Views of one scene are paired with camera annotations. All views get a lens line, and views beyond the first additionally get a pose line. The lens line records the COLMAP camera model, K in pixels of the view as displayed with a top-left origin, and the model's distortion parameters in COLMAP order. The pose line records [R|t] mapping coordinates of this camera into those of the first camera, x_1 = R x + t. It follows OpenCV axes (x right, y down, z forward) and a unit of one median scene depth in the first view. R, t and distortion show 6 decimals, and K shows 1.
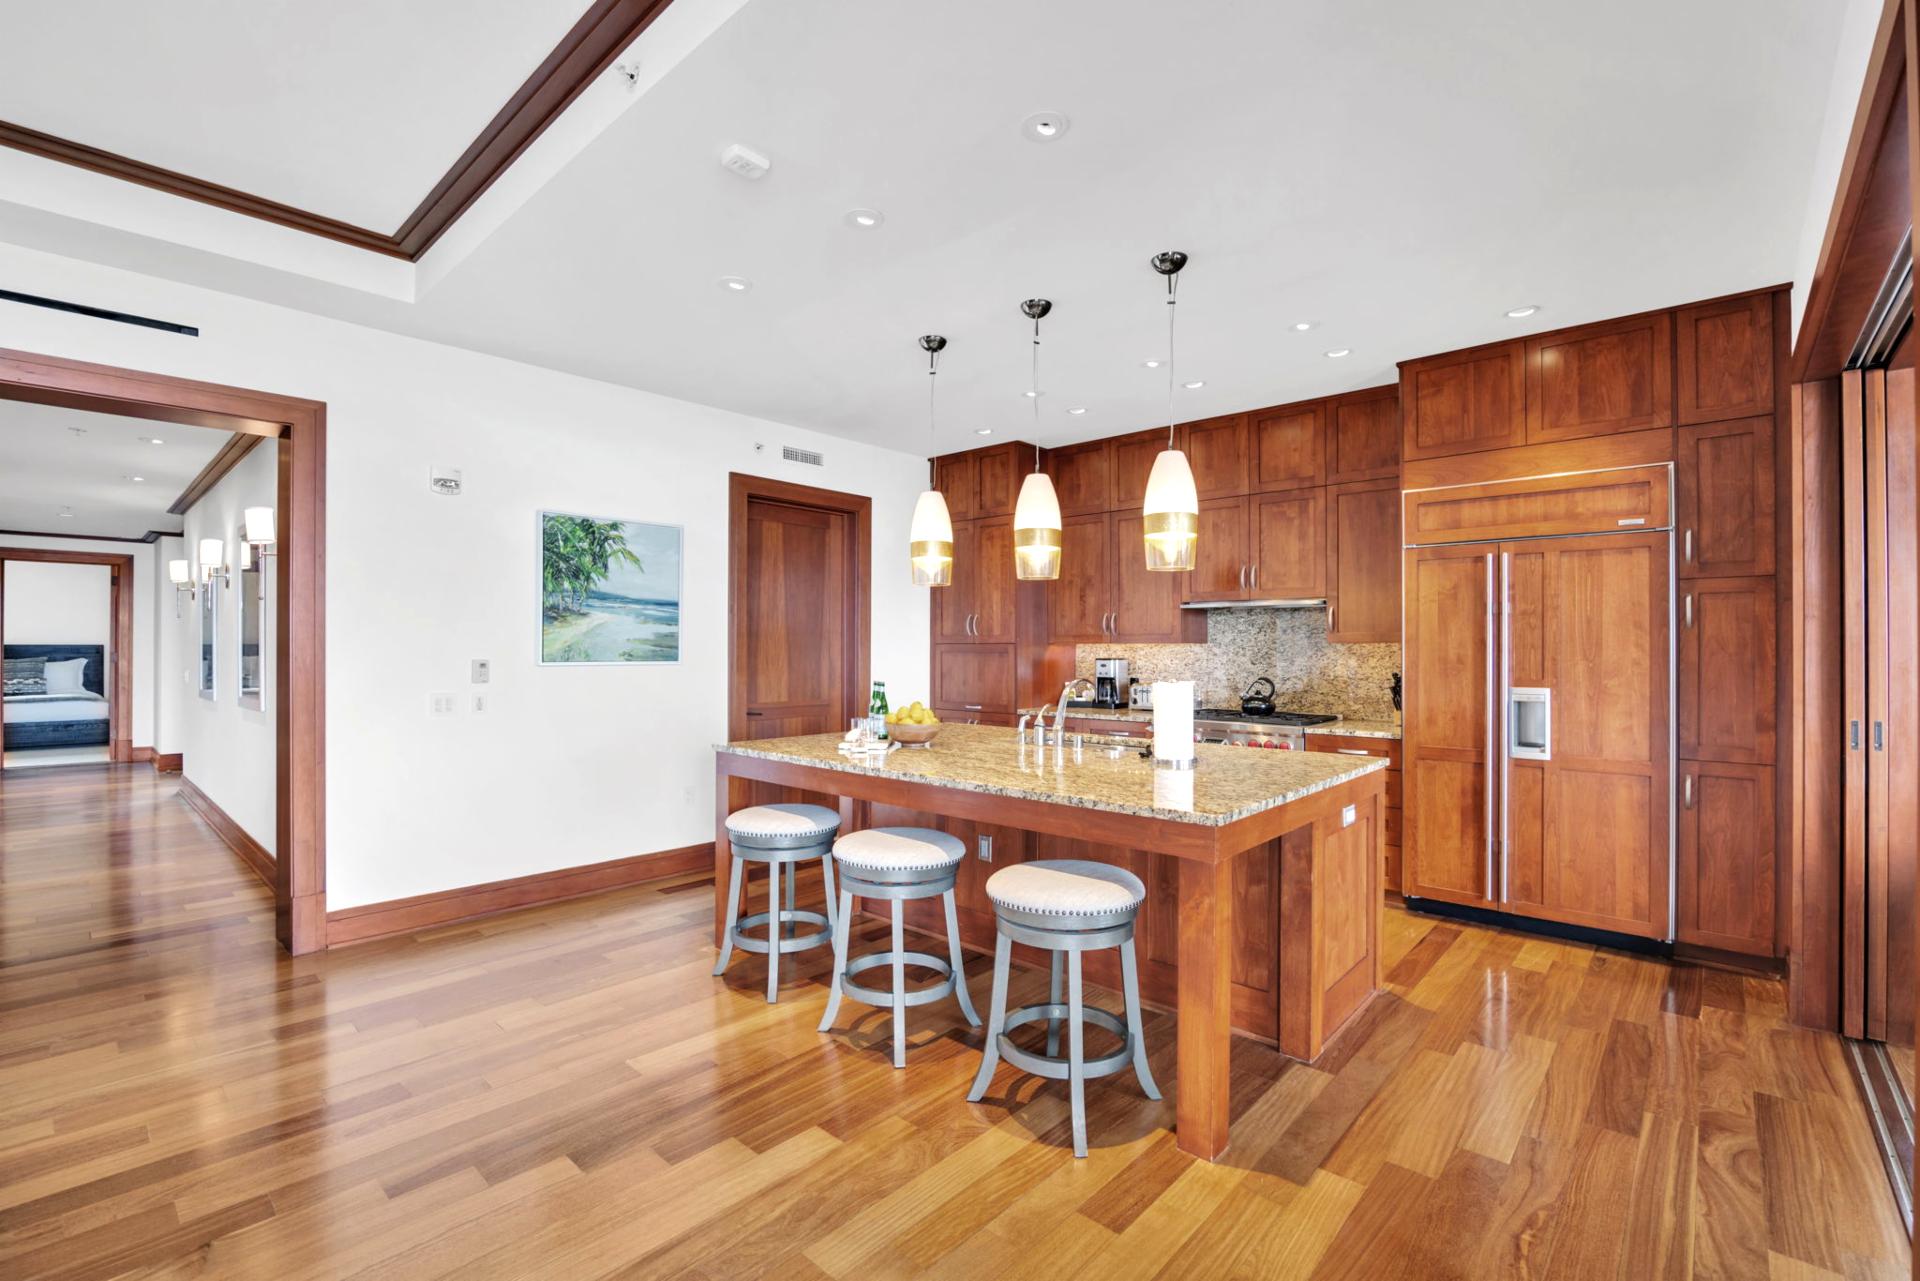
lens RADIAL K [[837.0, 0, 953.7], [0, 837.0, 639.3], [0, 0, 1]] dist [-0.002688, -0.000159]
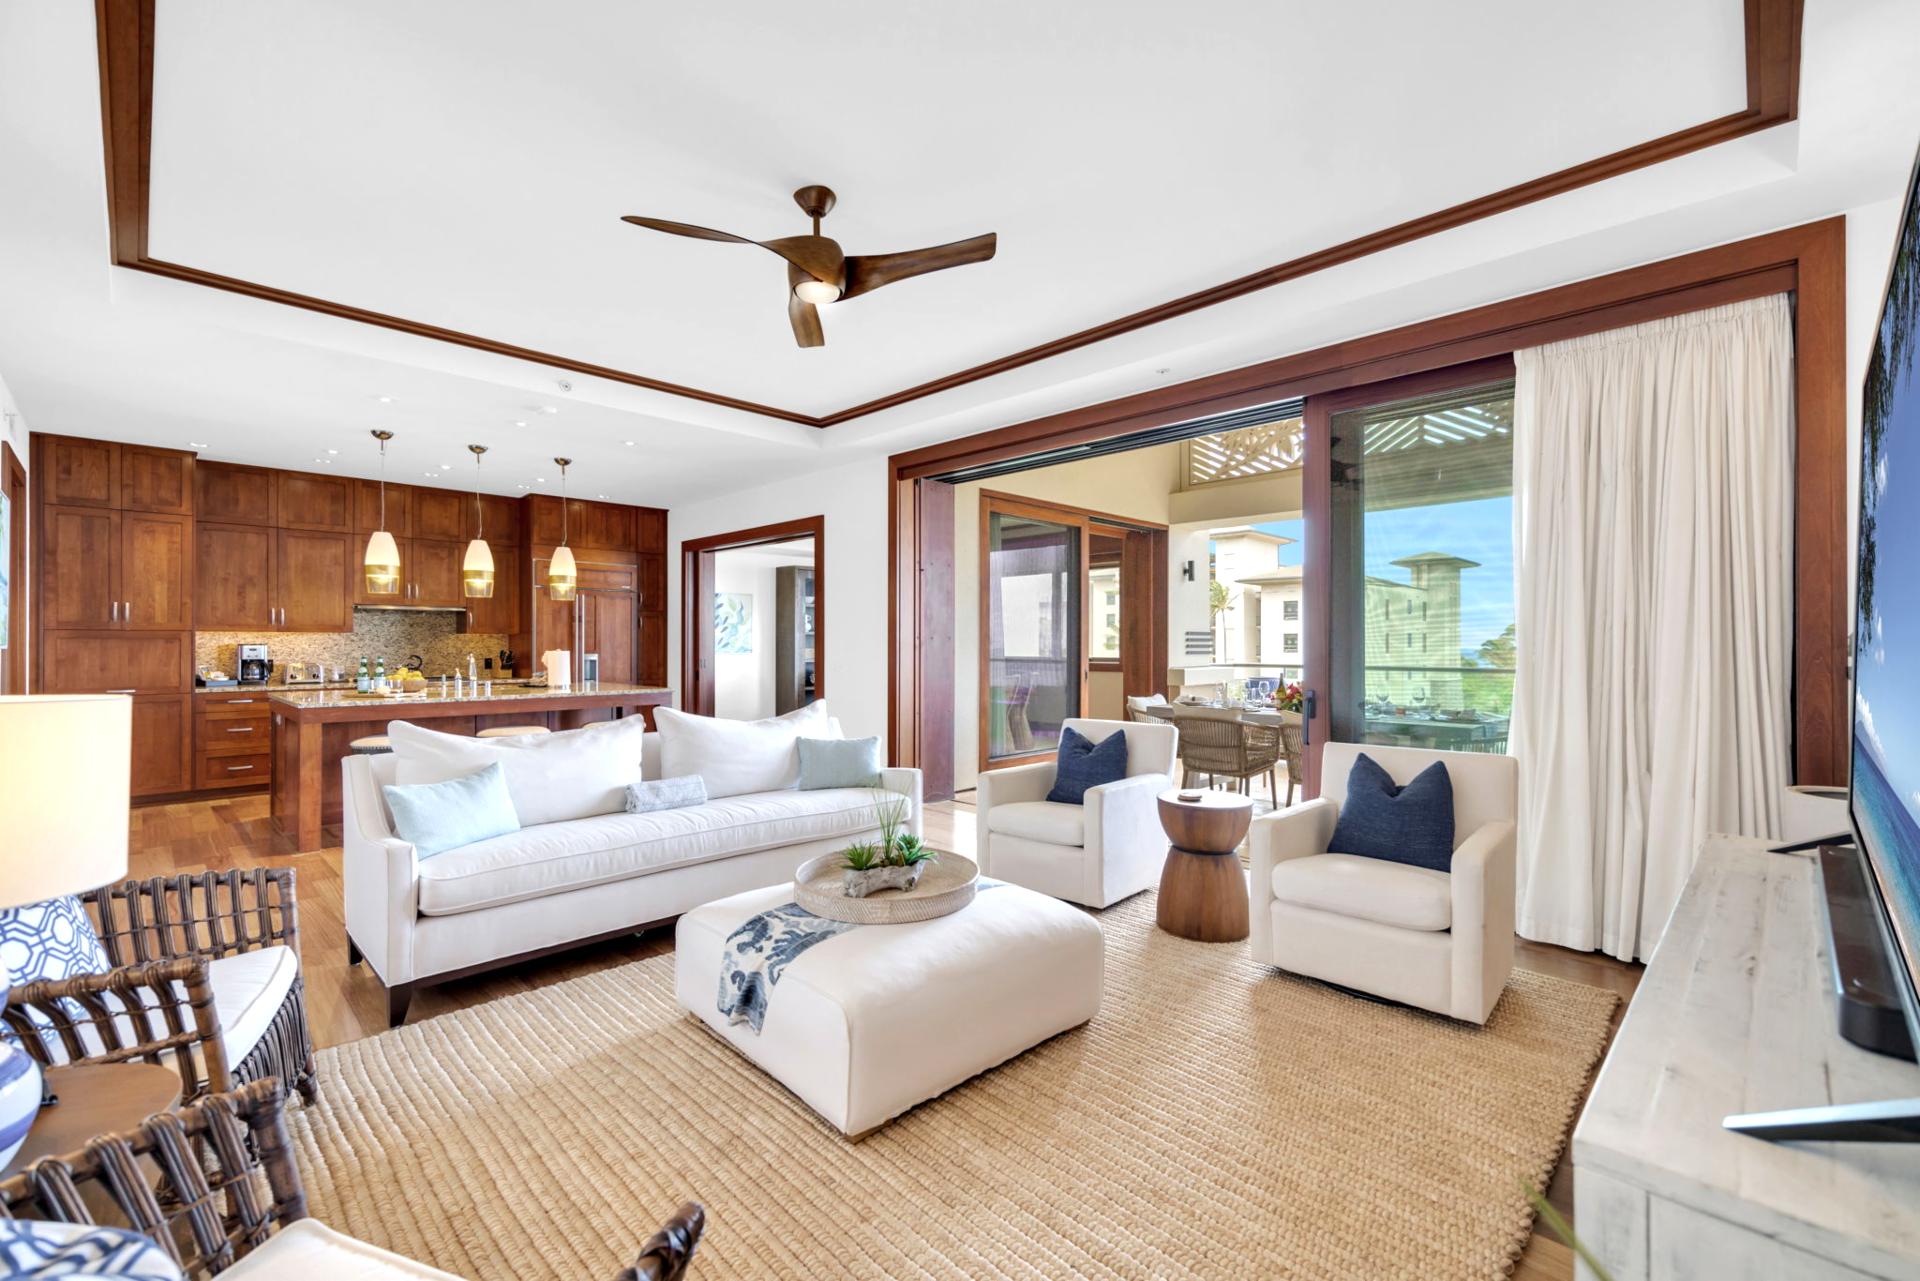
lens RADIAL K [[837.0, 0, 963.3], [0, 837.0, 641.3], [0, 0, 1]] dist [-0.002688, -0.000159]
pose [[0.057498, 0.006241, 0.998326, -1.094840], [-0.006410, 0.999962, -0.005882, 0.021544], [-0.998325, -0.006061, 0.057536, -0.115722]]
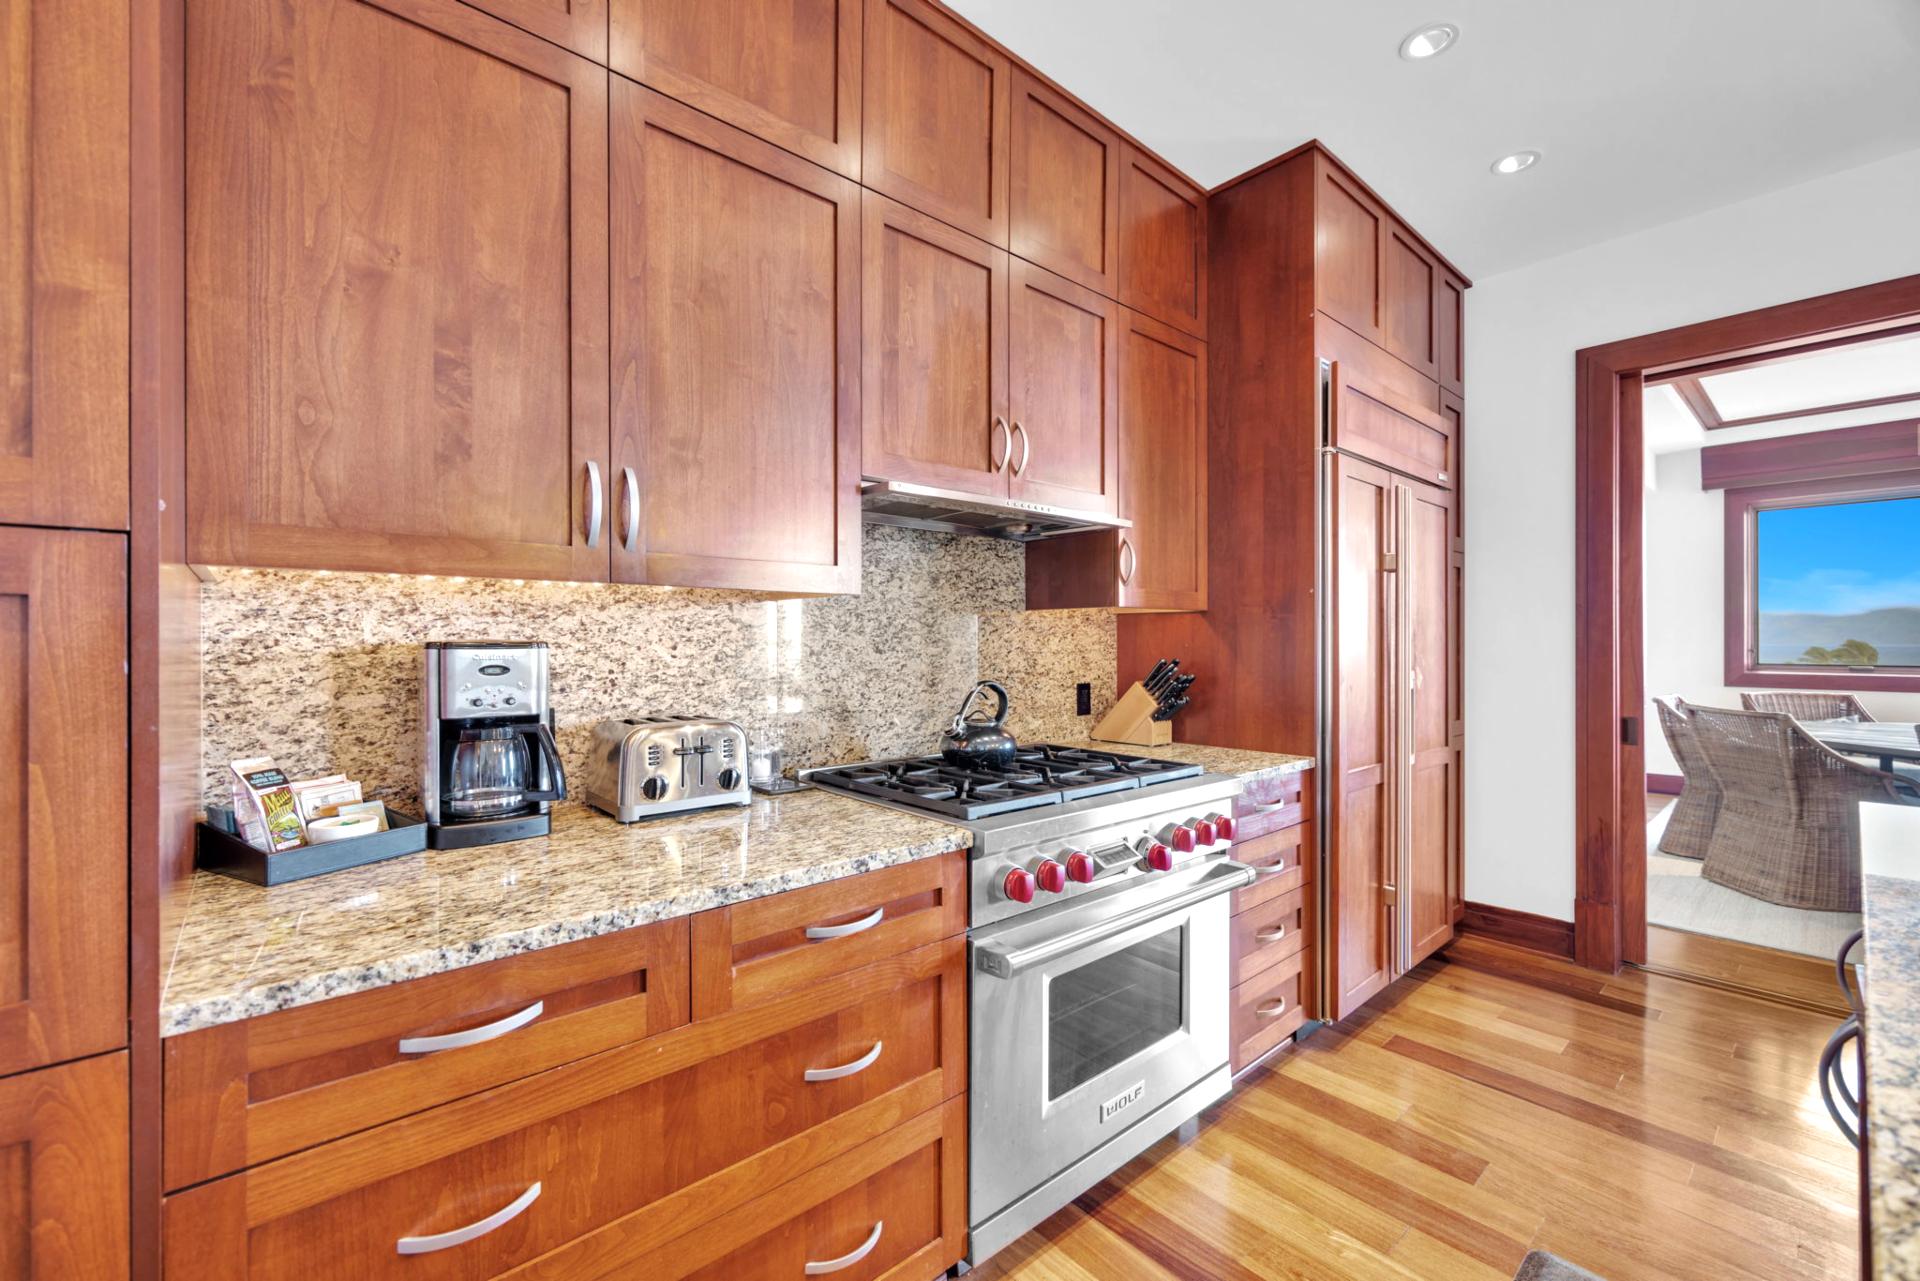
lens RADIAL K [[786.0, 0, 948.0], [0, 786.0, 638.4], [0, 0, 1]] dist [0.000173, -0.000898]
pose [[0.121867, 0.006064, 0.992528, -0.044749], [-0.006809, 0.999963, -0.005274, 0.025223], [-0.992523, -0.006115, 0.121904, 0.935431]]
